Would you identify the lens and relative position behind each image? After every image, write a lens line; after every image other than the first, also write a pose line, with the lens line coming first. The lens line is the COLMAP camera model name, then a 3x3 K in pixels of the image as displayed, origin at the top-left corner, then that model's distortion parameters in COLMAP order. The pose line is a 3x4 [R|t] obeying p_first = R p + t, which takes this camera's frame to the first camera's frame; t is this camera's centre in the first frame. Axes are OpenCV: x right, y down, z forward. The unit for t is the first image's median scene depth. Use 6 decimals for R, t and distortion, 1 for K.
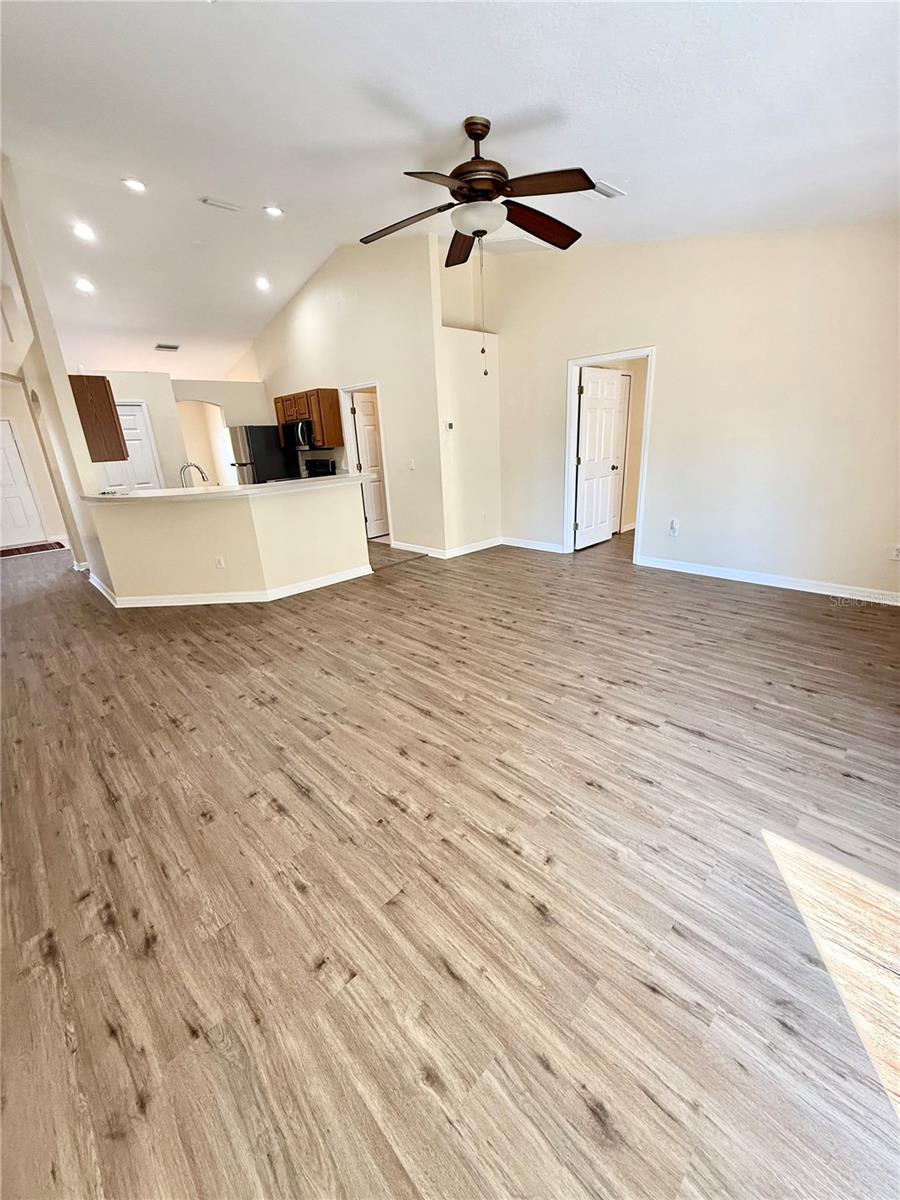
lens RADIAL K [[476.8, 0, 450.5], [0, 476.8, 596.6], [0, 0, 1]] dist [0.000542, -0.000022]
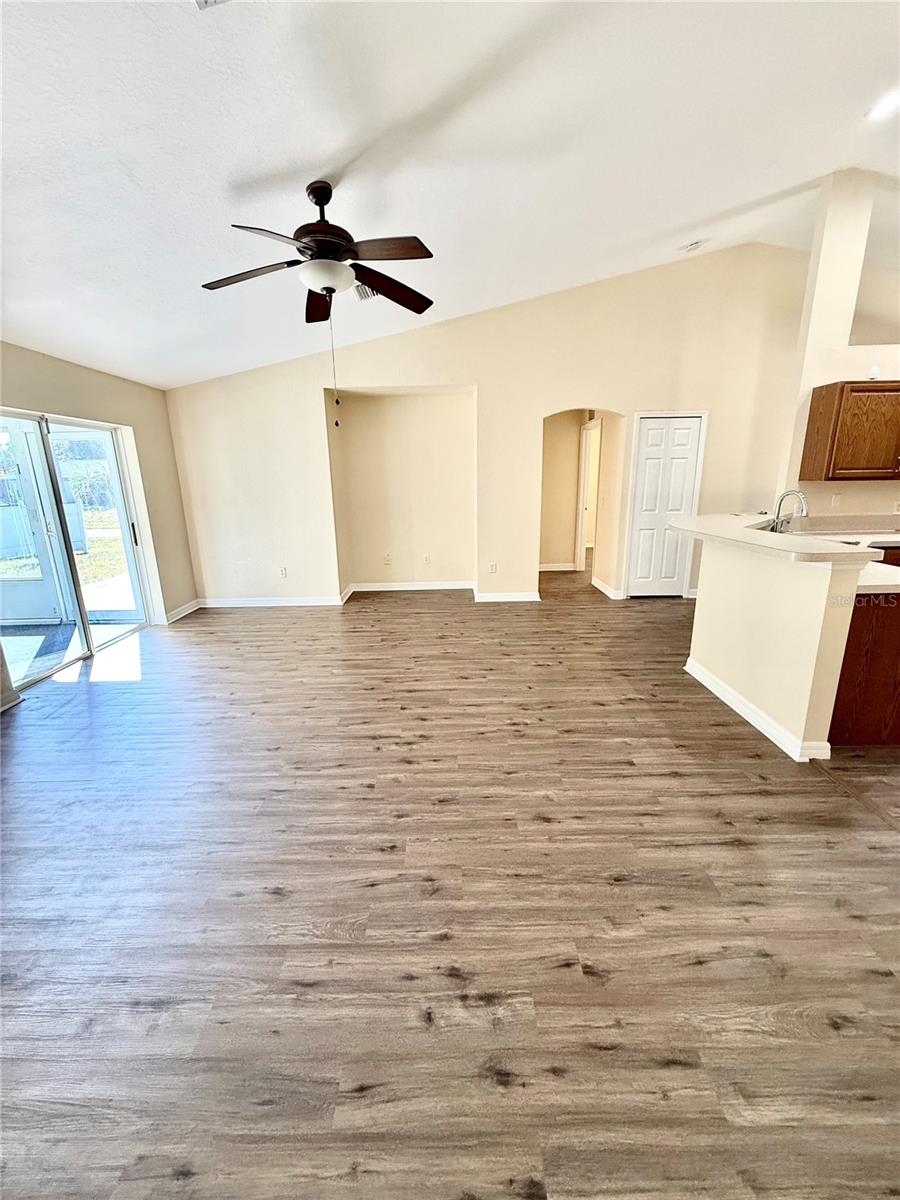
lens RADIAL K [[476.8, 0, 450.5], [0, 476.8, 596.6], [0, 0, 1]] dist [0.000542, -0.000022]
pose [[-0.690232, 0.239610, -0.682765, 0.448506], [-0.177229, 0.858858, 0.480576, -0.456837], [0.701548, 0.452715, -0.550345, 1.256897]]
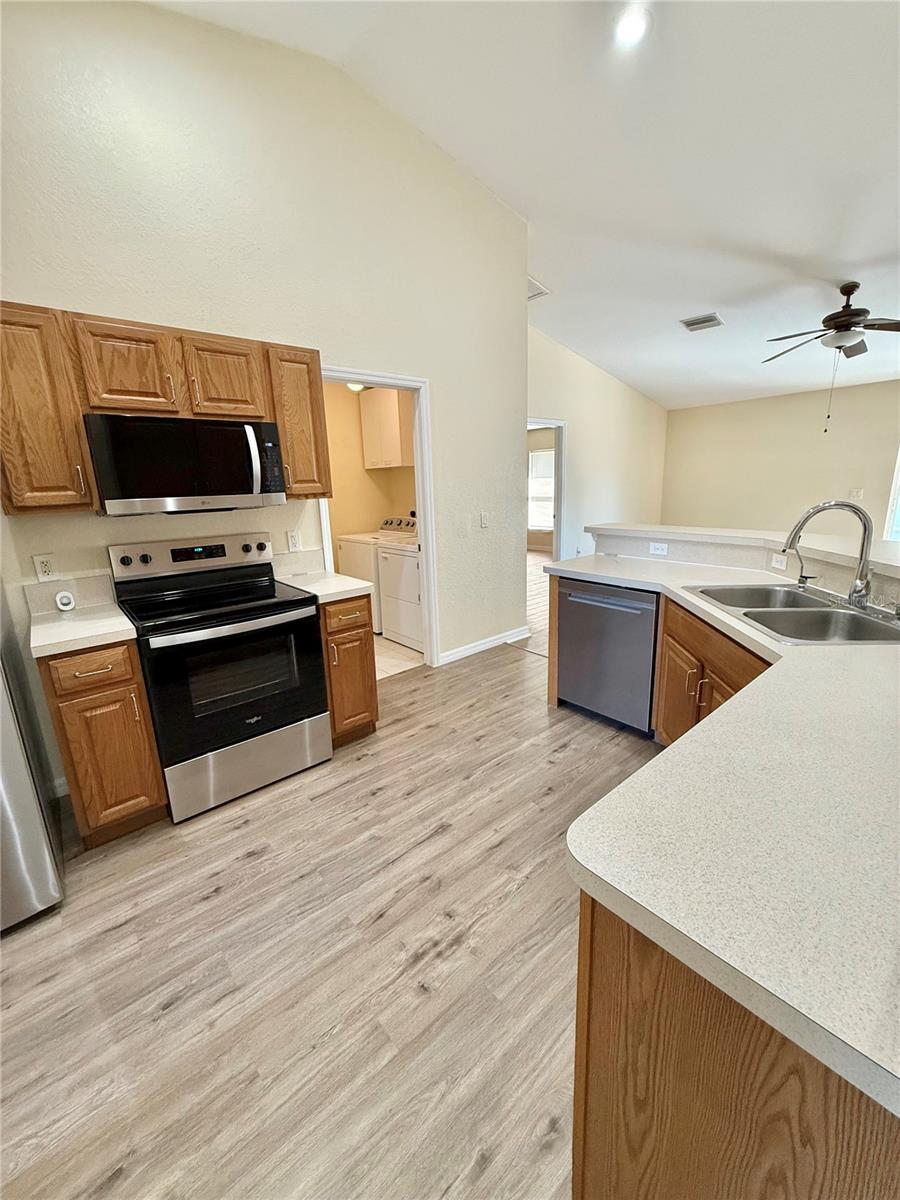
lens RADIAL K [[477.5, 0, 451.1], [0, 477.5, 596.7], [0, 0, 1]] dist [0.001282, 0.000027]
pose [[0.057299, -0.180852, 0.981840, -1.086036], [0.346585, 0.925895, 0.150321, -0.422909], [-0.936267, 0.331678, 0.115733, 1.438290]]
